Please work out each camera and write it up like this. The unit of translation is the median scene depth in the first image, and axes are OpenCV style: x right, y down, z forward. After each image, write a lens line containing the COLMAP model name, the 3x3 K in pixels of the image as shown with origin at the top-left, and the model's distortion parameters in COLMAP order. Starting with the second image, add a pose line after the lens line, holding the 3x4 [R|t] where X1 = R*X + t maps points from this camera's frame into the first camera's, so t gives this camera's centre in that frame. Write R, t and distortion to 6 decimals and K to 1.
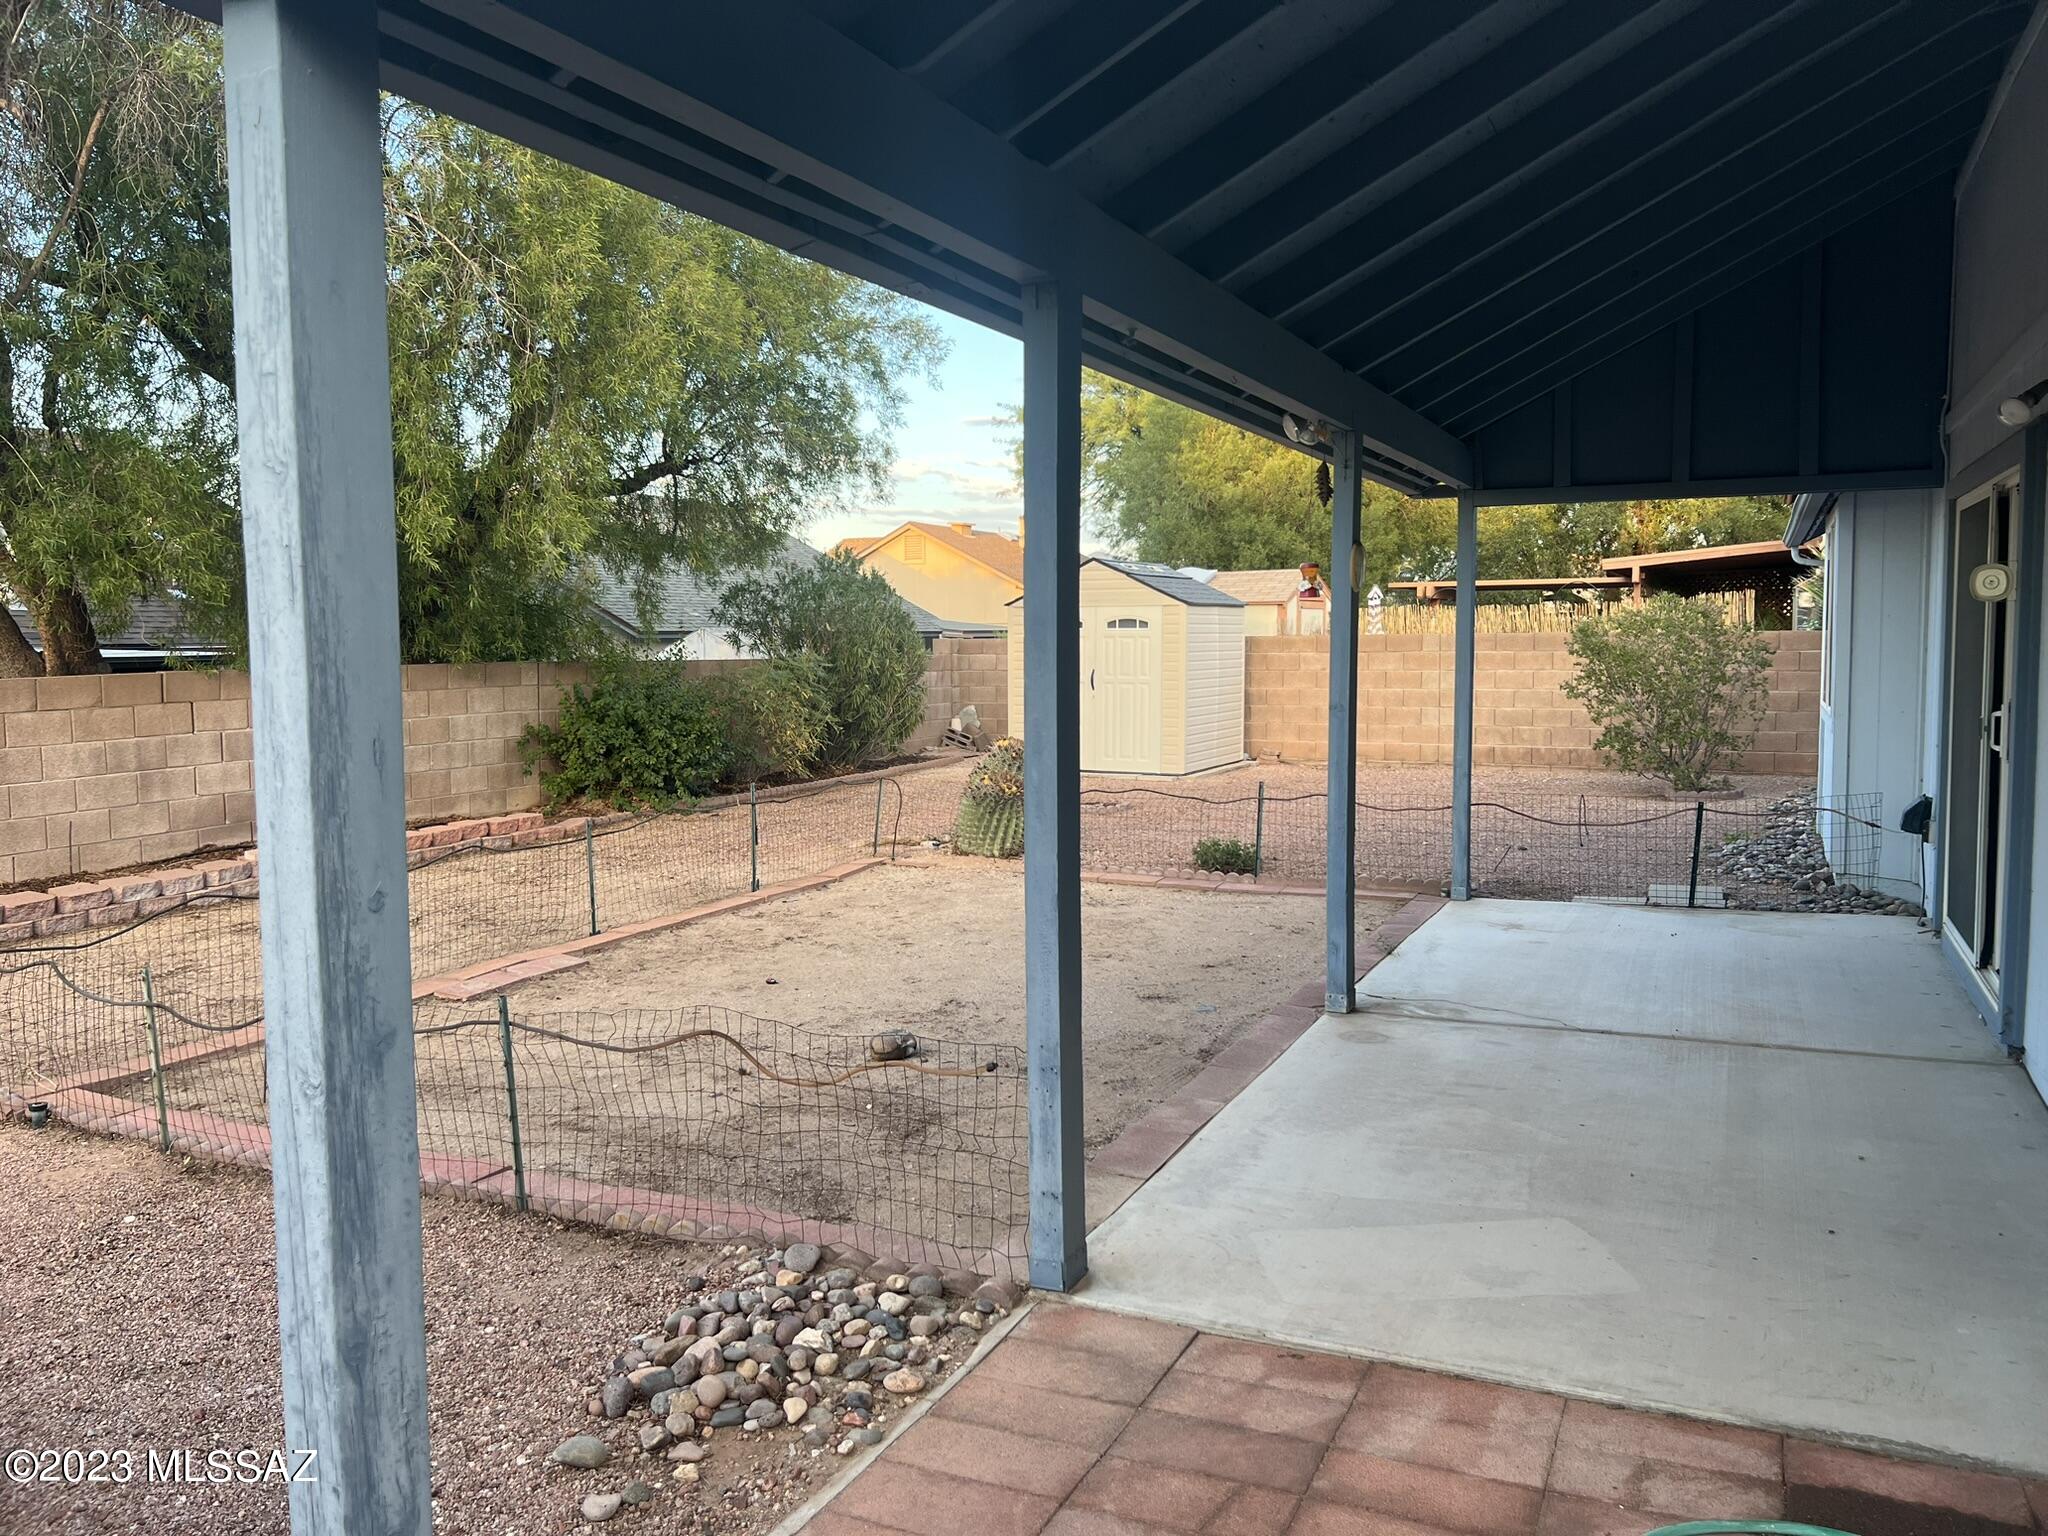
lens RADIAL K [[1552.2, 0, 1026.2], [0, 1552.2, 762.9], [0, 0, 1]] dist [0.029372, -0.006836]
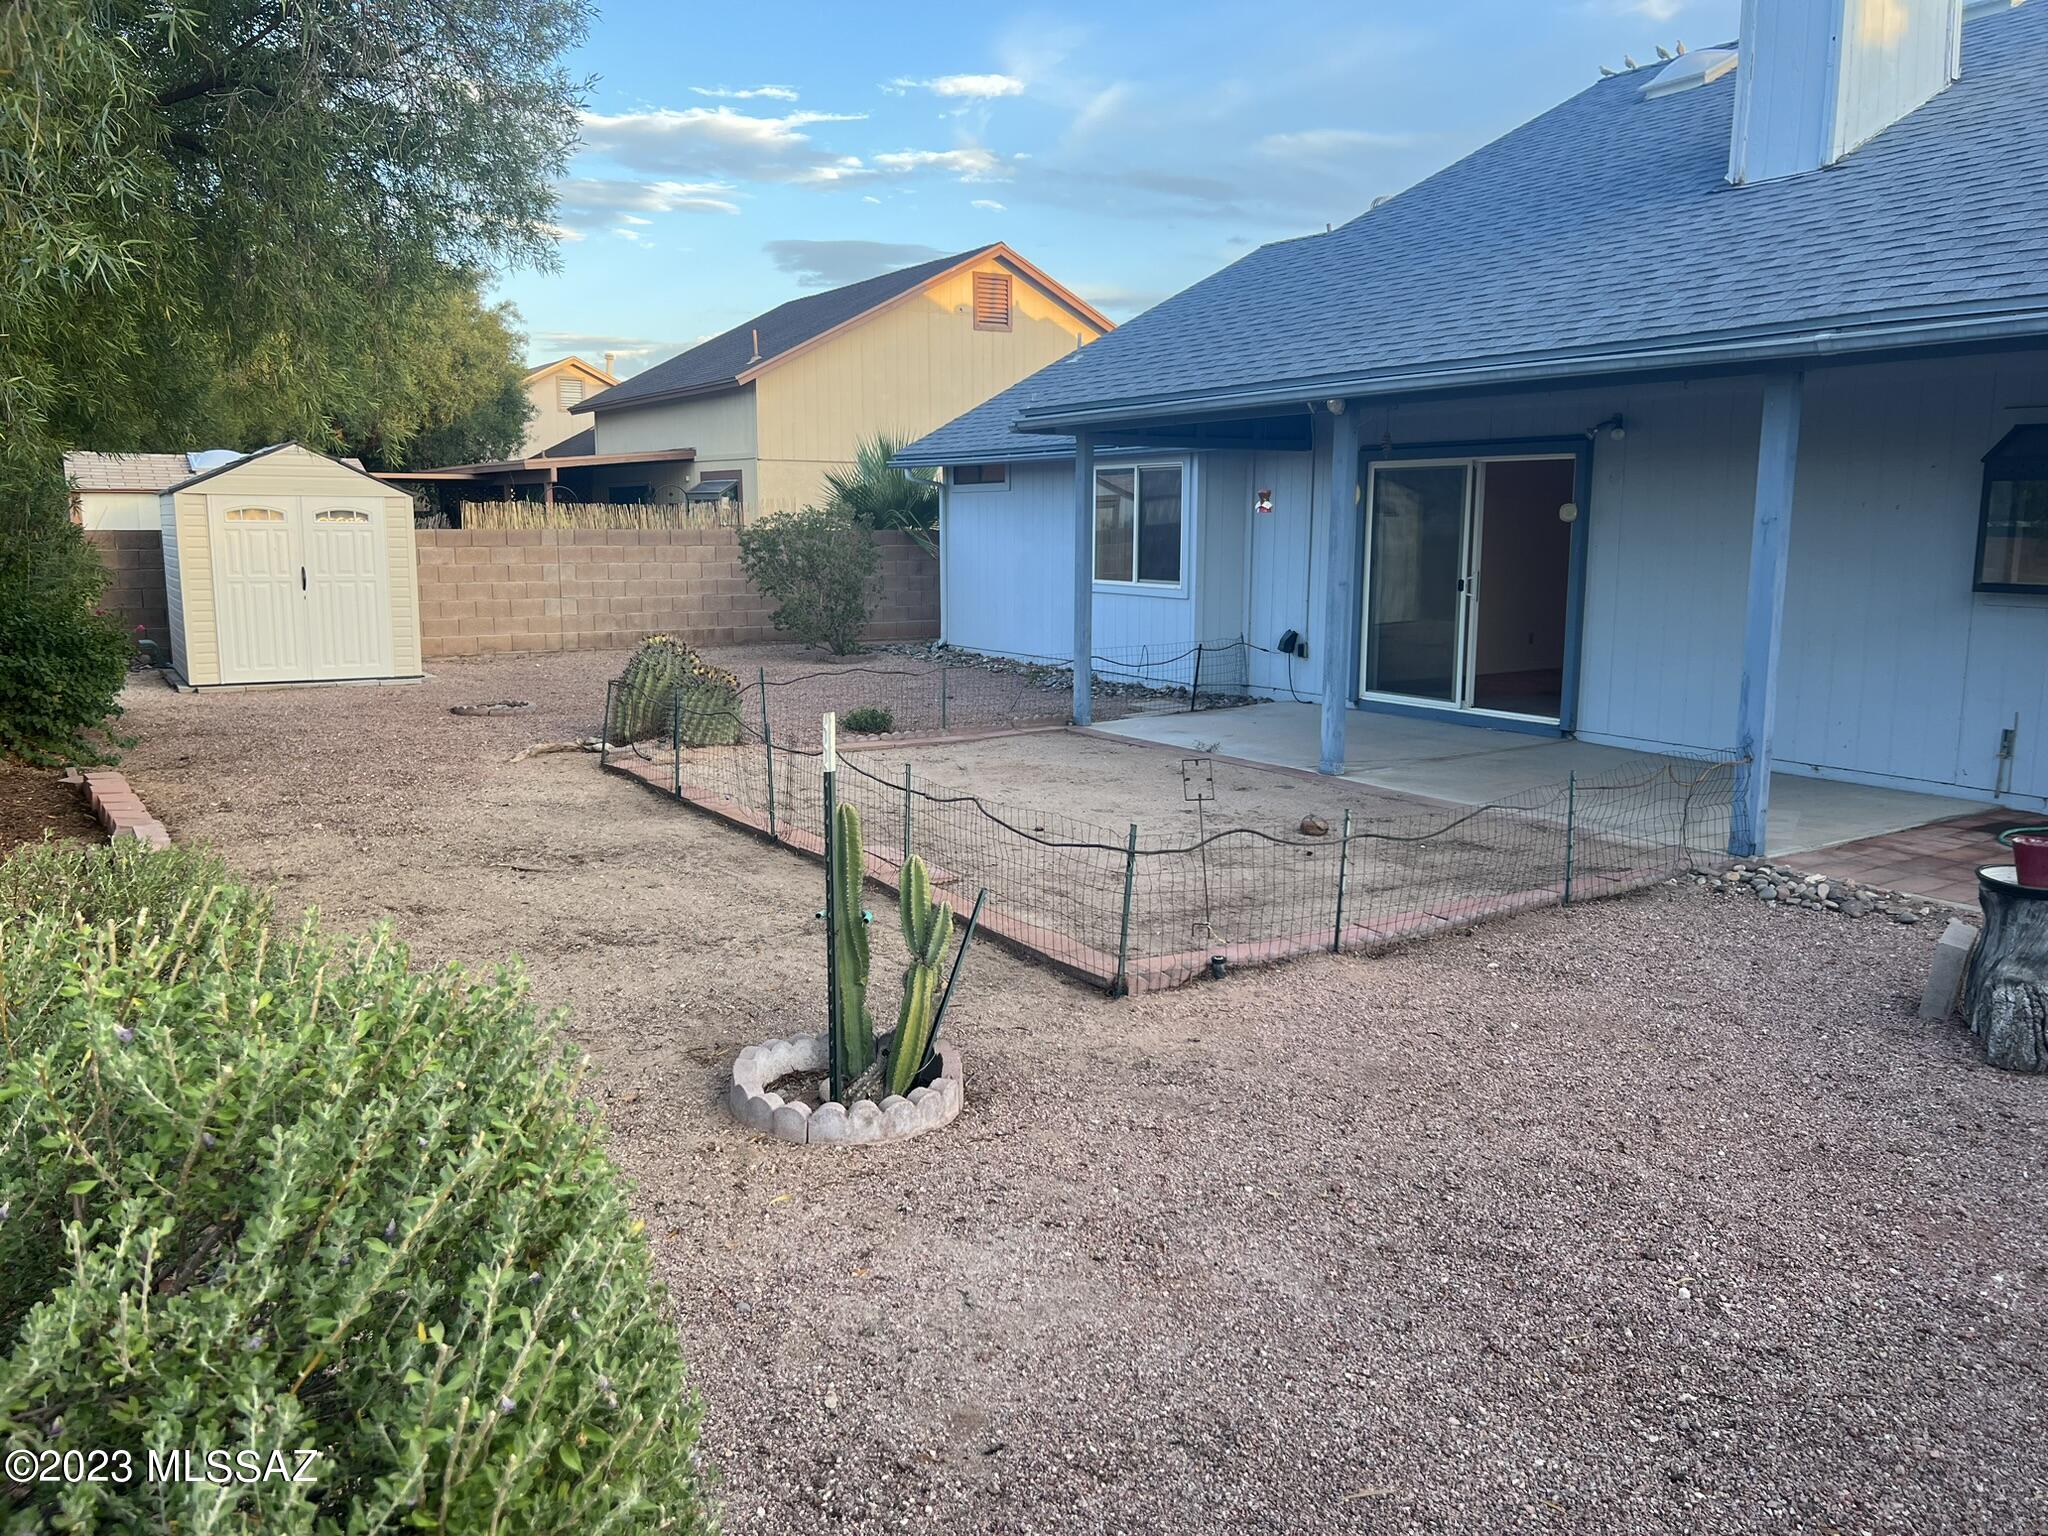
lens RADIAL K [[1552.2, 0, 1025.0], [0, 1552.2, 767.6], [0, 0, 1]] dist [0.029372, -0.006836]
pose [[0.530009, -0.121911, 0.839183, -0.470904], [0.062307, 0.992536, 0.104837, -0.012323], [-0.845700, -0.003278, 0.533649, 0.154820]]
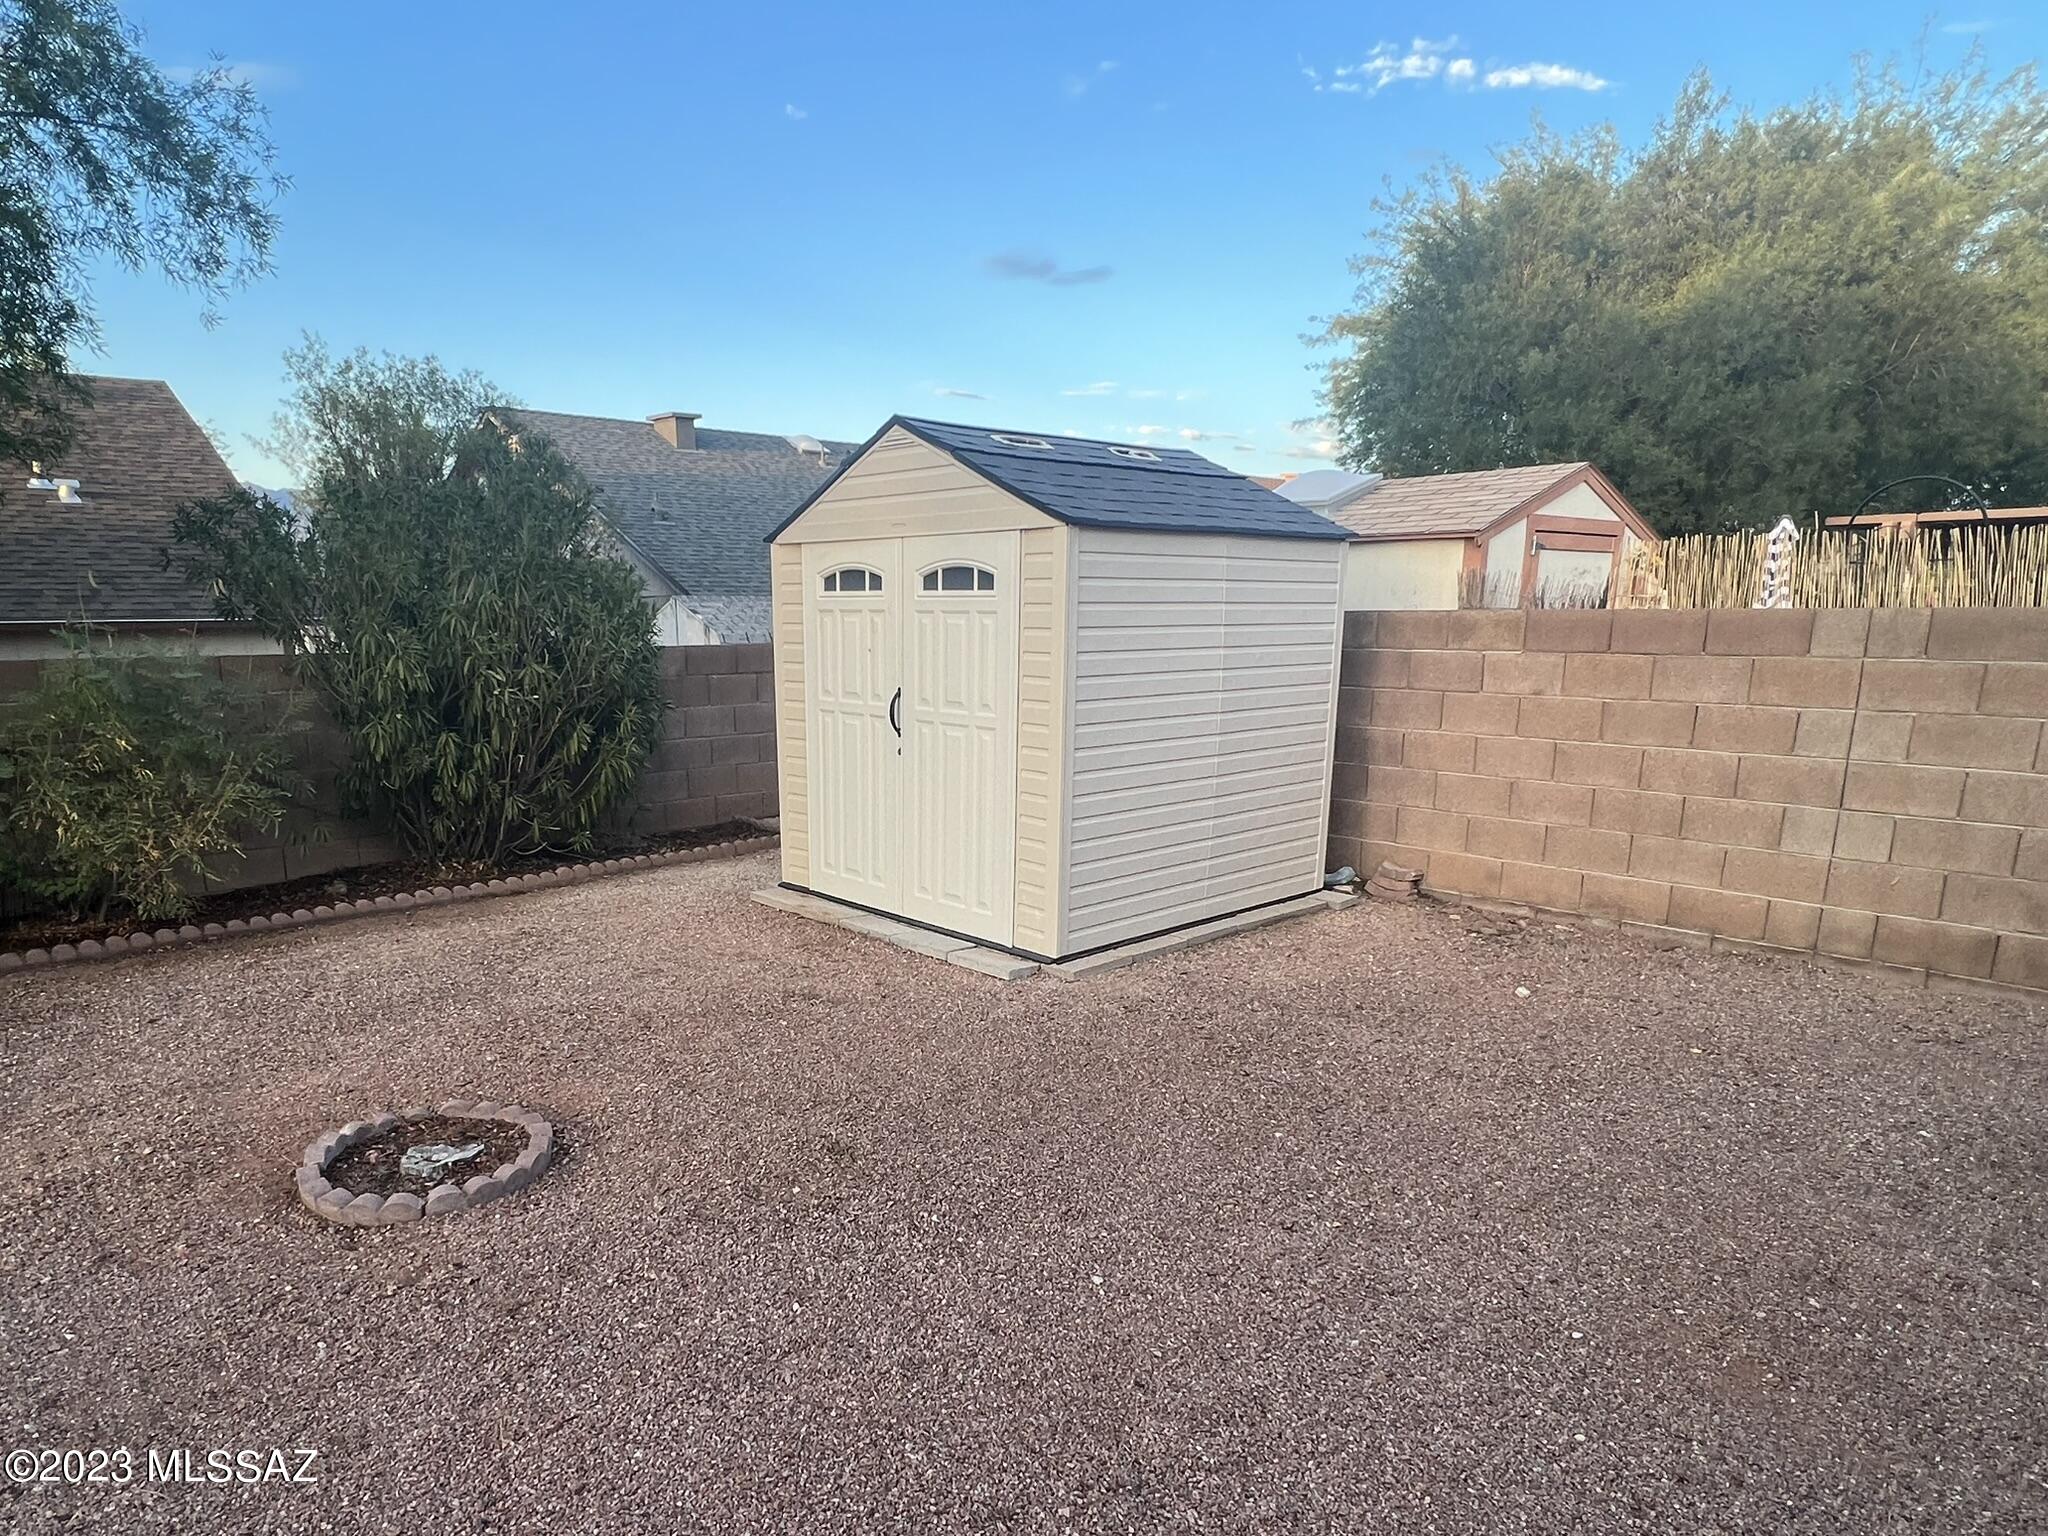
lens RADIAL K [[1236.3, 0, 987.2], [0, 1236.3, 899.8], [0, 0, 1]] dist [-0.004911, -0.000095]
pose [[0.923739, 0.092200, -0.371760, 0.185515], [-0.034364, 0.986631, 0.159306, -0.053697], [0.381478, -0.134382, 0.914558, 0.637455]]
